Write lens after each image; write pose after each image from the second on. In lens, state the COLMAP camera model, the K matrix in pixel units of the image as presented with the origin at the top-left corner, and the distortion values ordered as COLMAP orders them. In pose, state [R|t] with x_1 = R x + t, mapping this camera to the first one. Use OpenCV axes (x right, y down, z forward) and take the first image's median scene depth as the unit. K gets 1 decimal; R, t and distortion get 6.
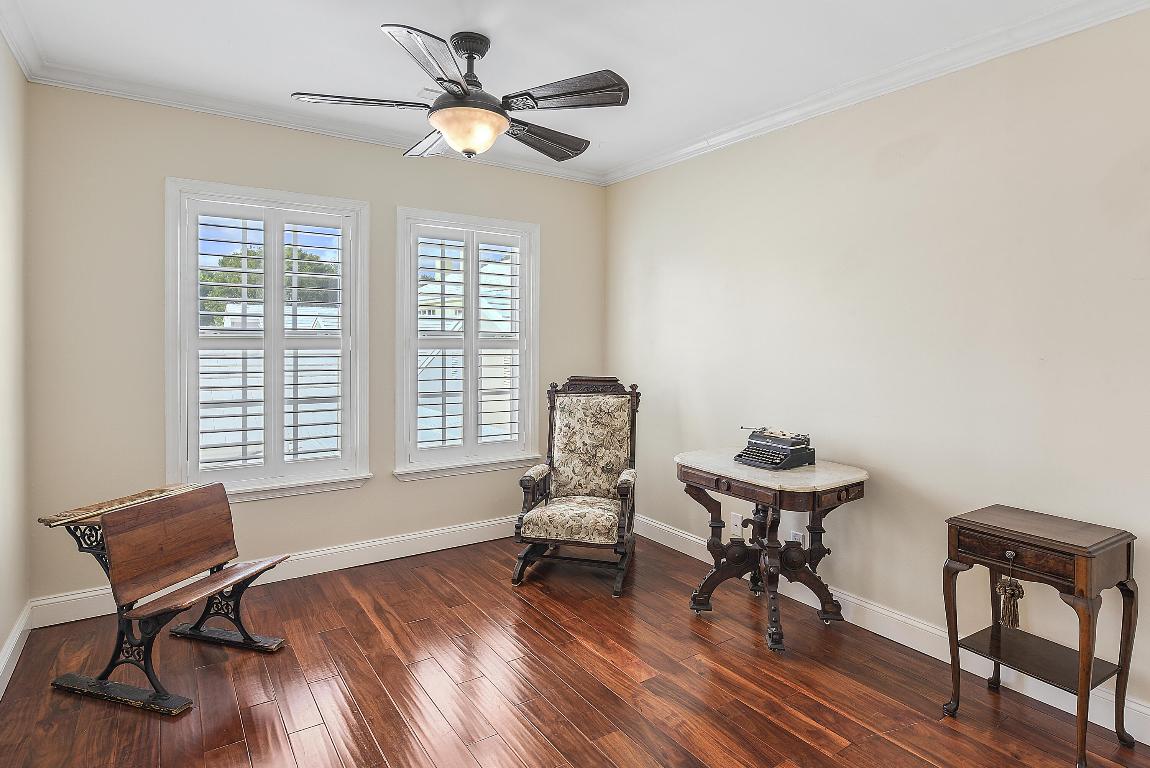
lens RADIAL K [[591.0, 0, 575.0], [0, 591.0, 384.0], [0, 0, 1]] dist [0.000785, 0.000186]
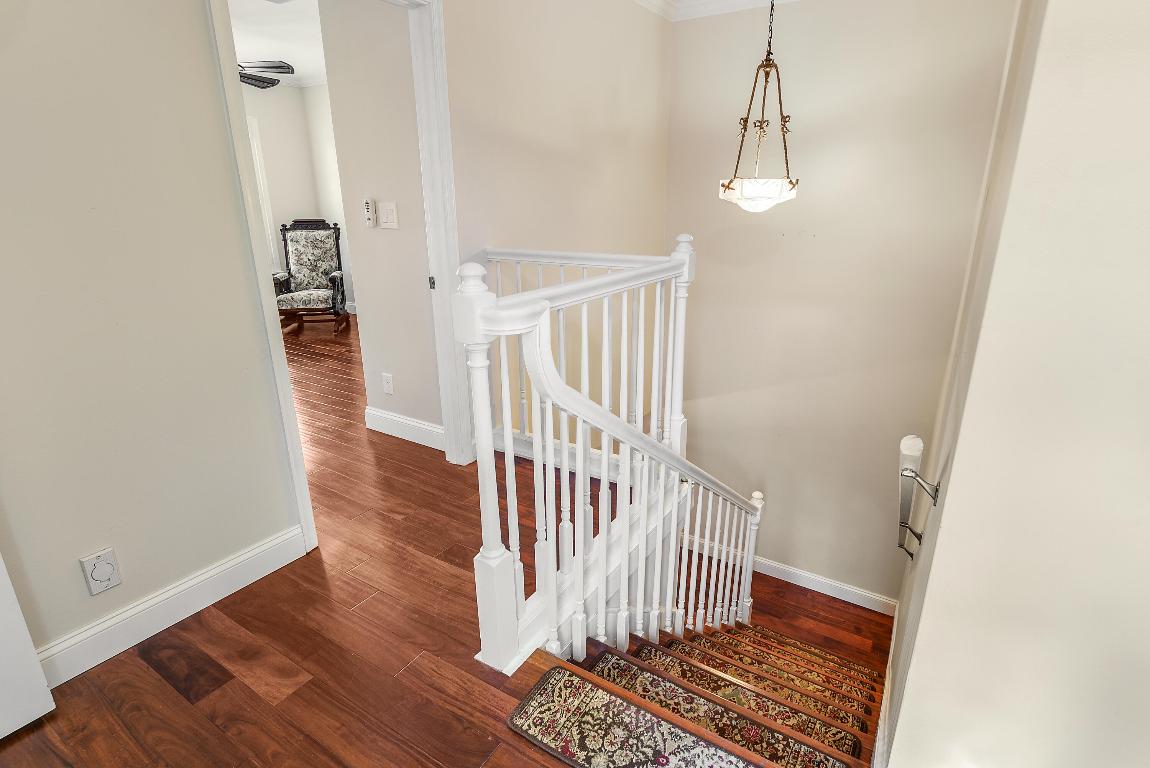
lens RADIAL K [[591.0, 0, 575.0], [0, 591.0, 384.0], [0, 0, 1]] dist [0.000785, 0.000186]
pose [[0.925282, -0.138440, 0.353110, 0.074804], [0.051590, 0.968291, 0.244440, 0.071438], [-0.375754, -0.207959, 0.903085, -0.914698]]
